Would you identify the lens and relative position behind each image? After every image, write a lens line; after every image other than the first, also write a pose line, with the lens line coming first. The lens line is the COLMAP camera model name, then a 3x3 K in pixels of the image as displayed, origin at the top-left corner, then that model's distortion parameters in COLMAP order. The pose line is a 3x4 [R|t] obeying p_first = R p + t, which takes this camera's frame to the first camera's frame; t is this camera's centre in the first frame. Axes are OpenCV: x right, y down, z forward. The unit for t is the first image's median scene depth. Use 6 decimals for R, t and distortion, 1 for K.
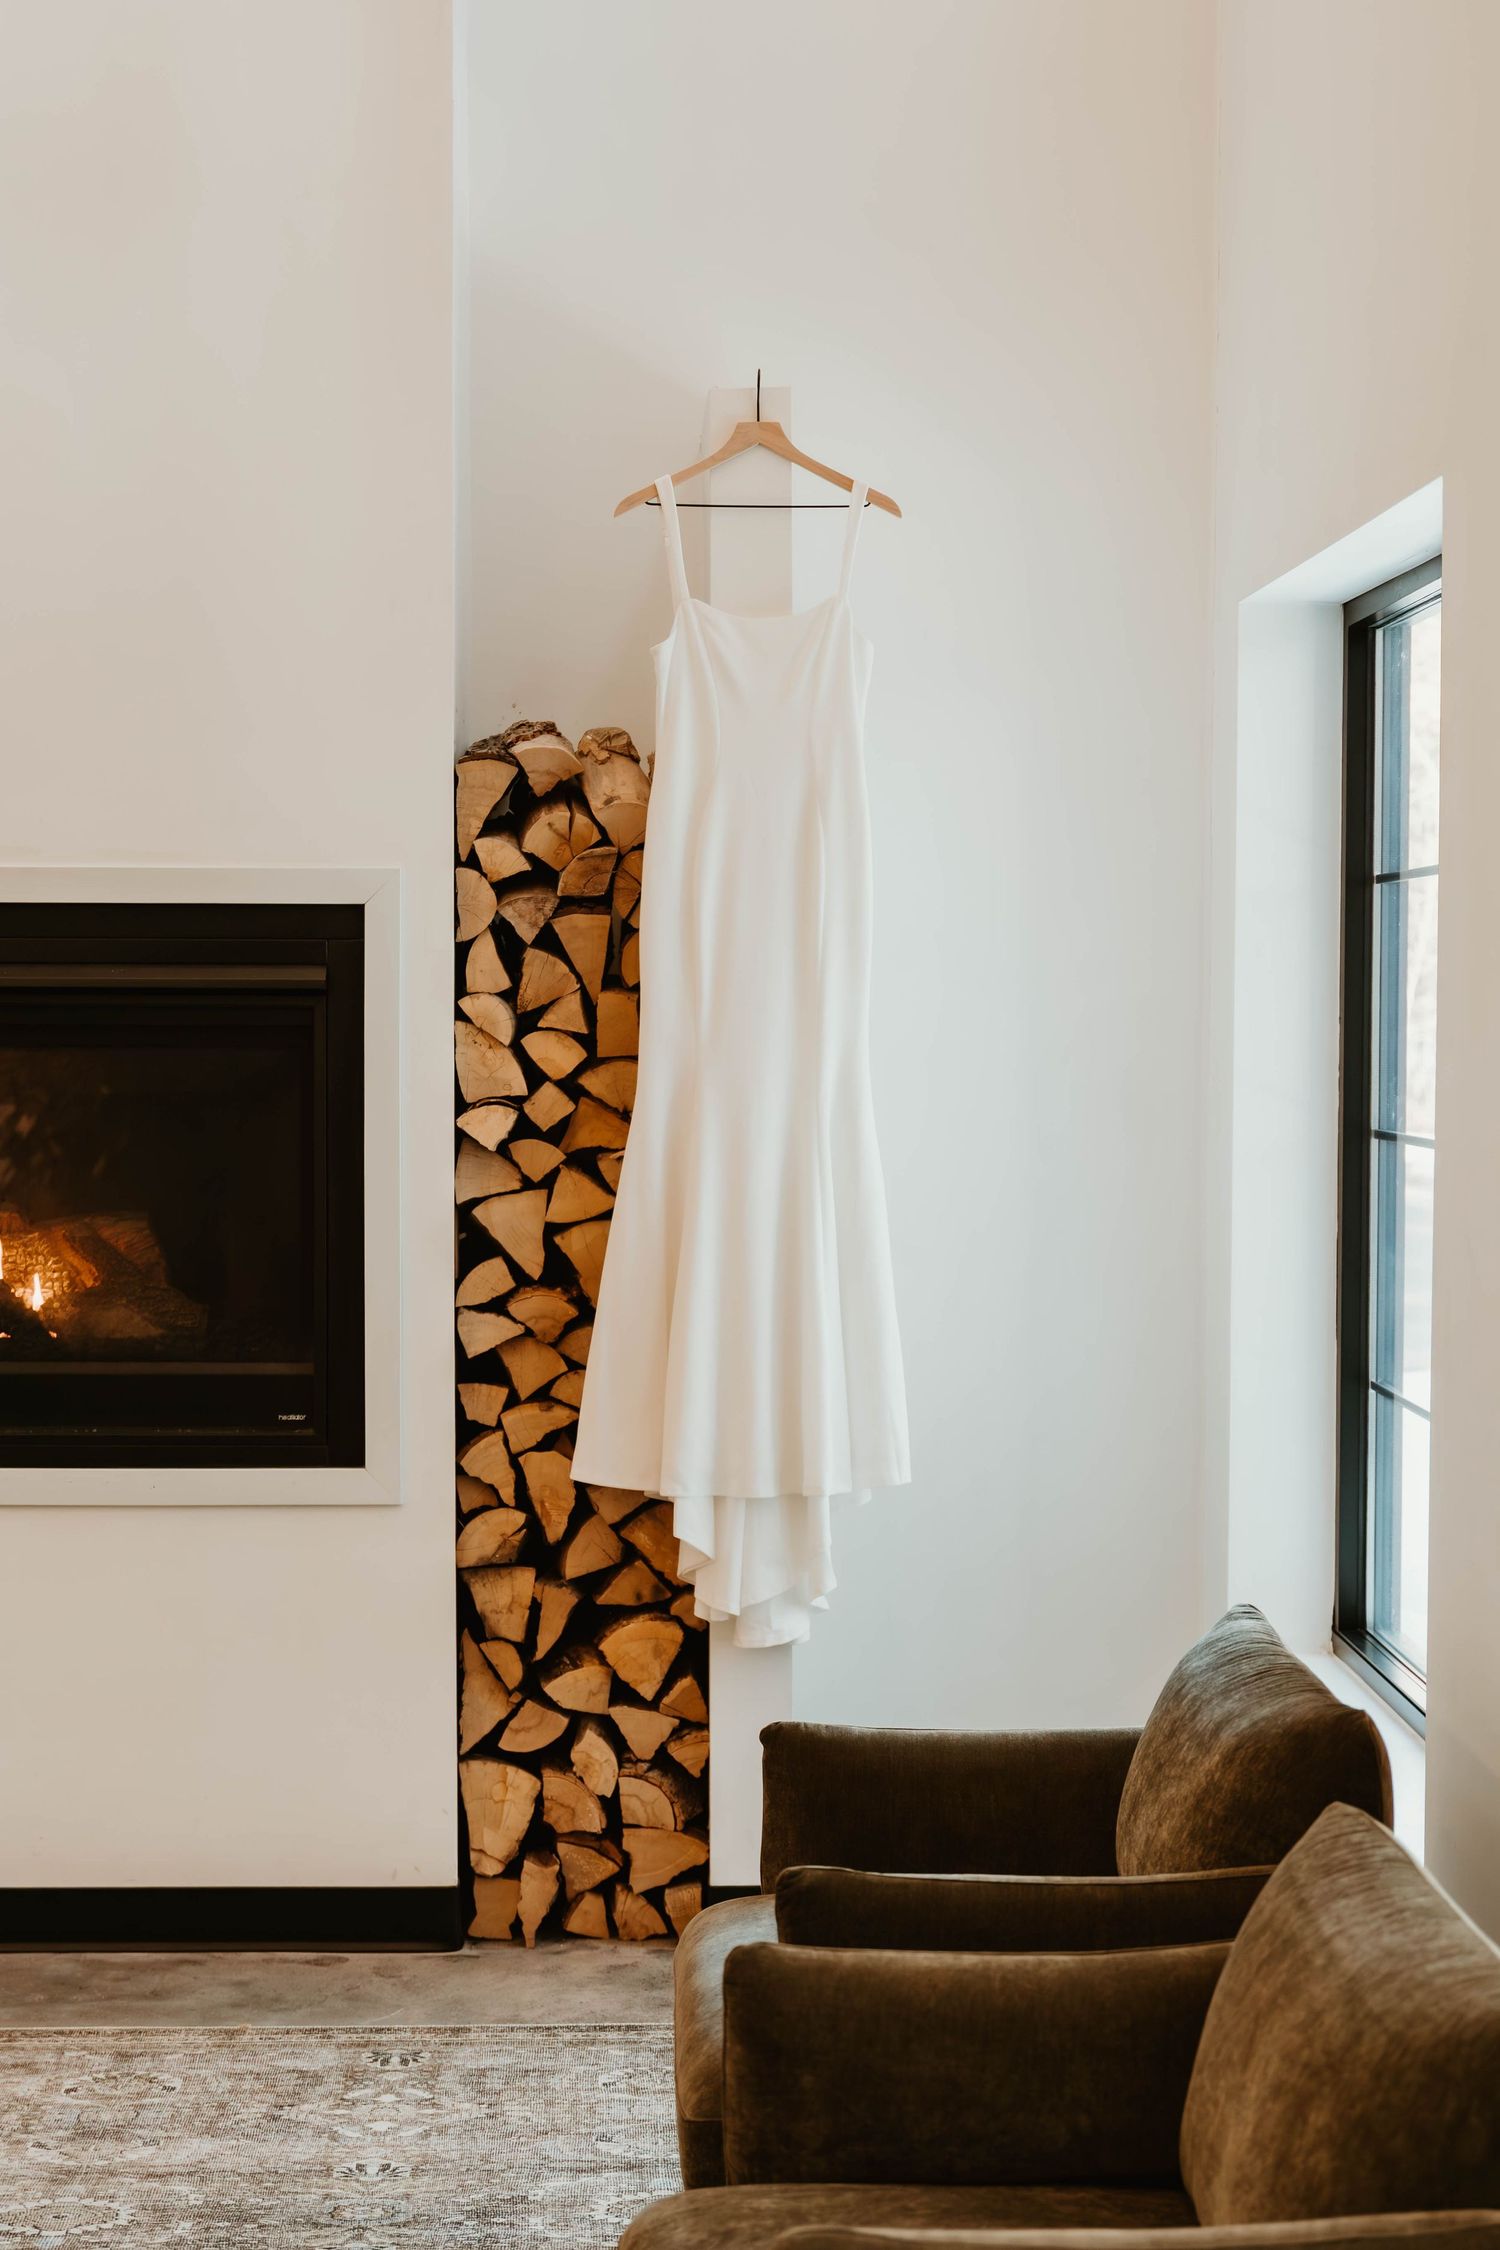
lens RADIAL K [[3427.9, 0, 750.0], [0, 3427.9, 1125.0], [0, 0, 1]] dist [-0.017835, -0.019530]
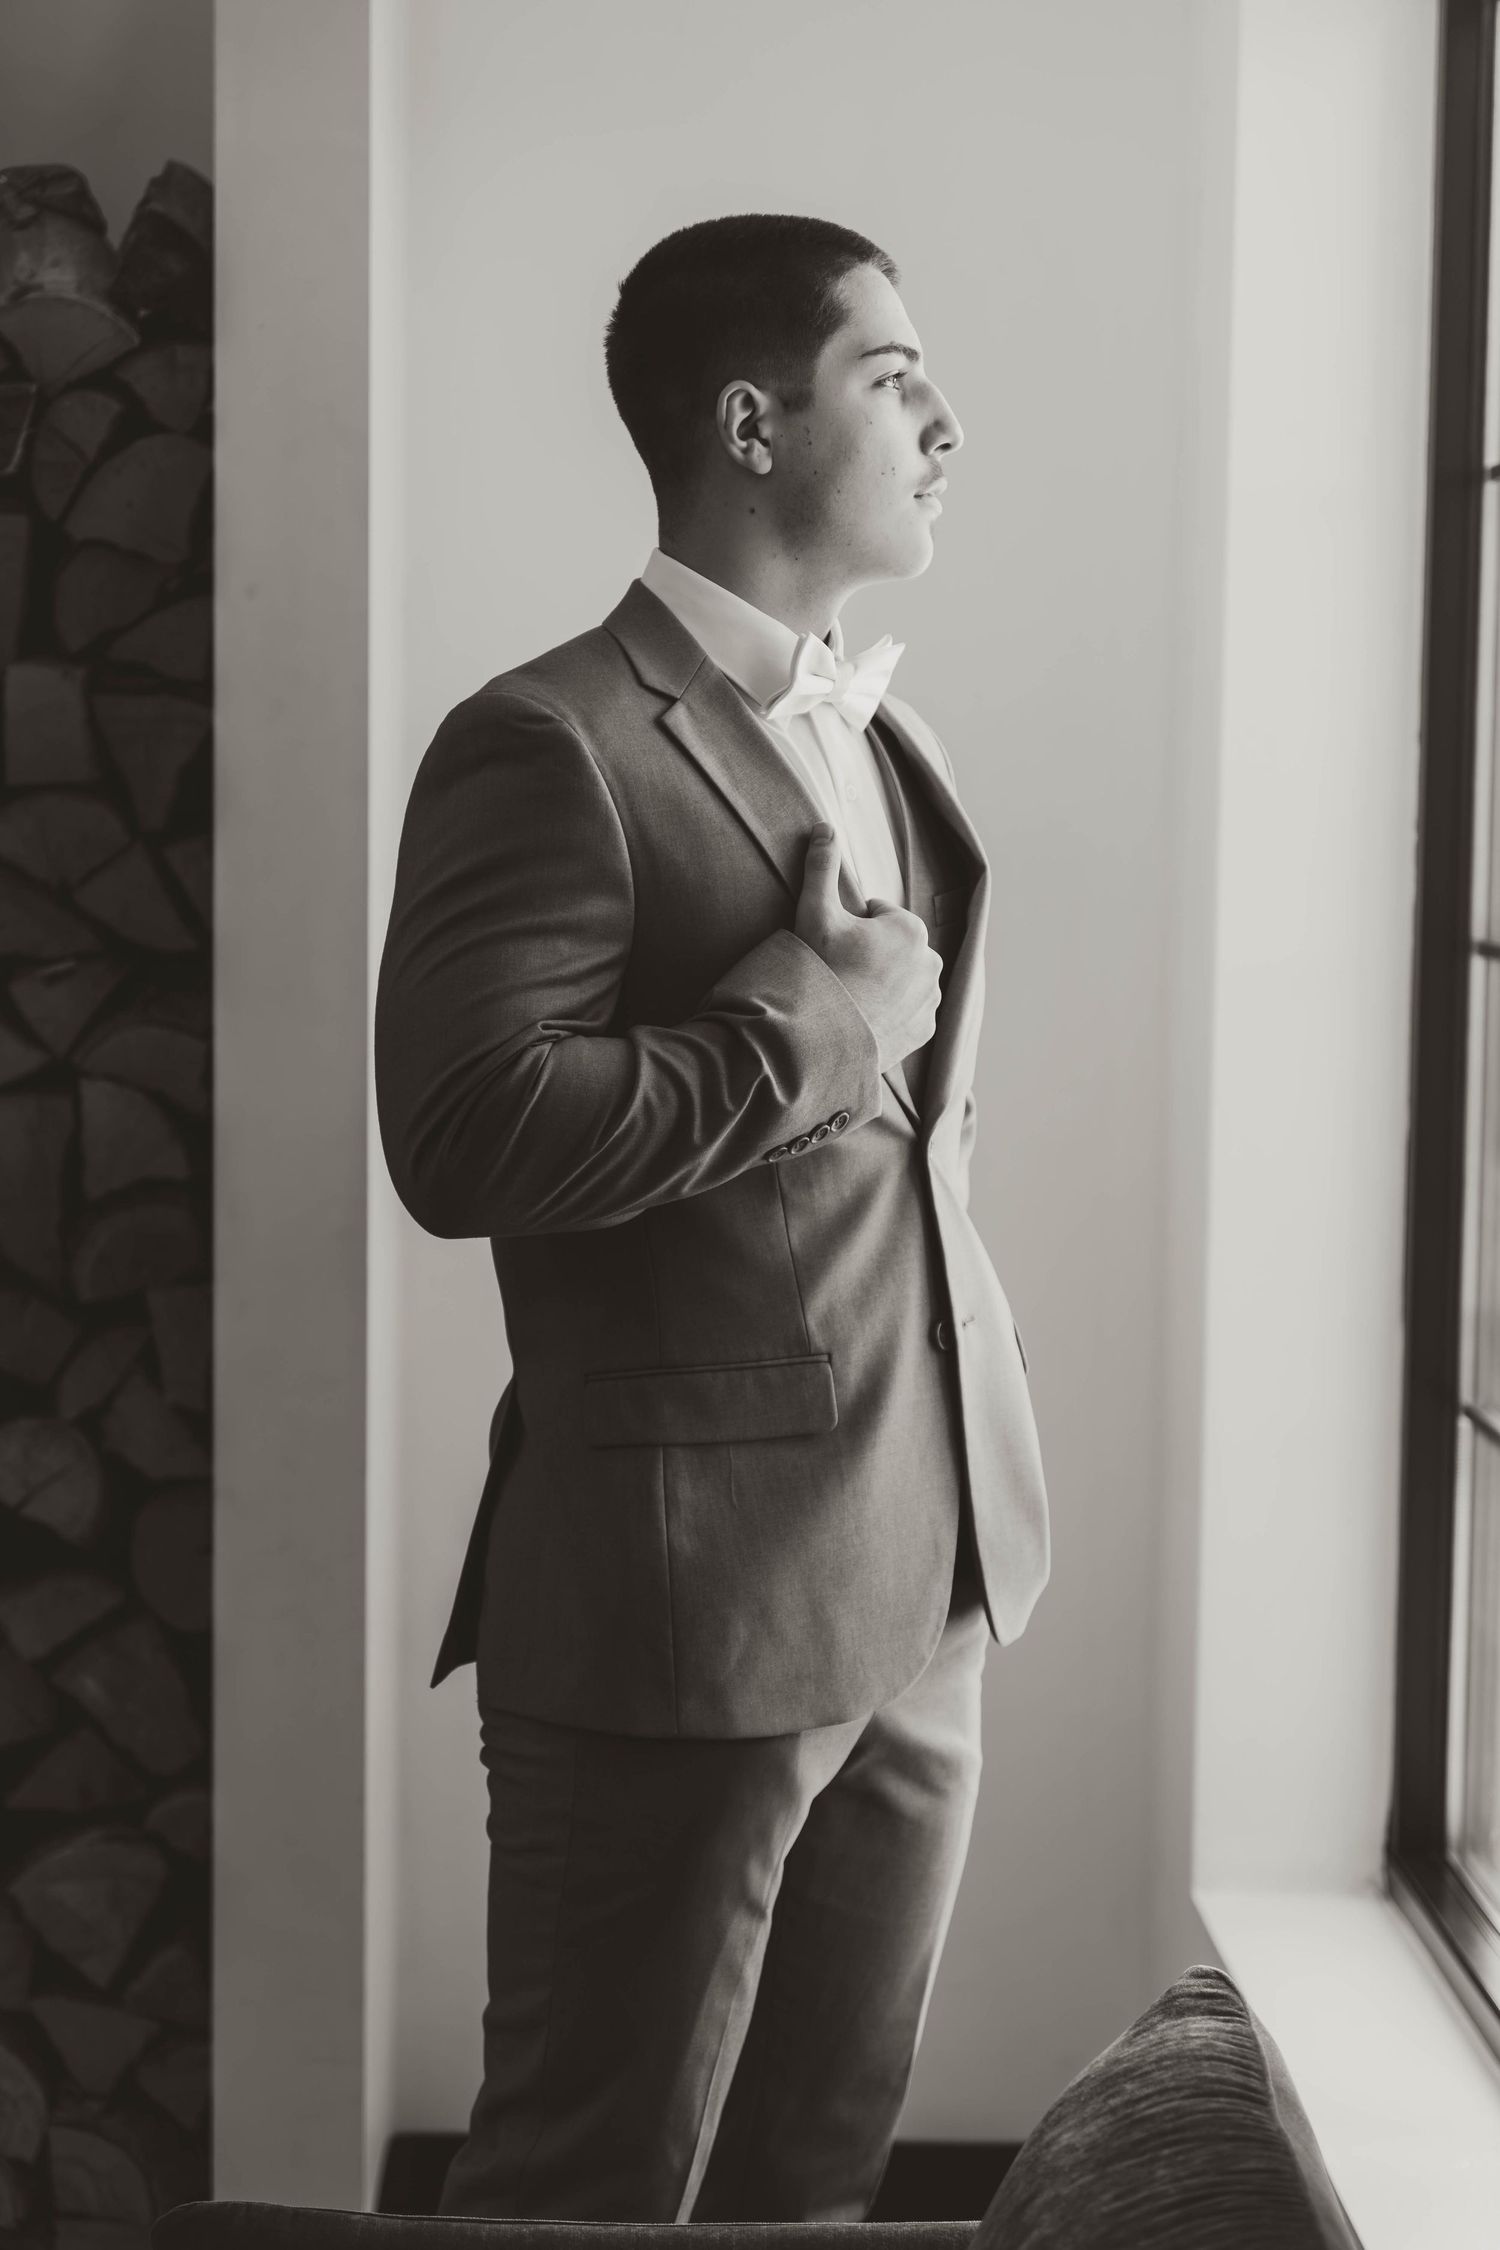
lens RADIAL K [[4316.6, 0, 574.3], [0, 4316.6, 1123.0], [0, 0, 1]] dist [0.009514, -0.136923]
pose [[0.999730, 0.011092, -0.020434, 0.056894], [-0.010064, 0.998711, 0.049756, -0.001894], [0.020960, -0.049537, 0.998552, 0.332781]]
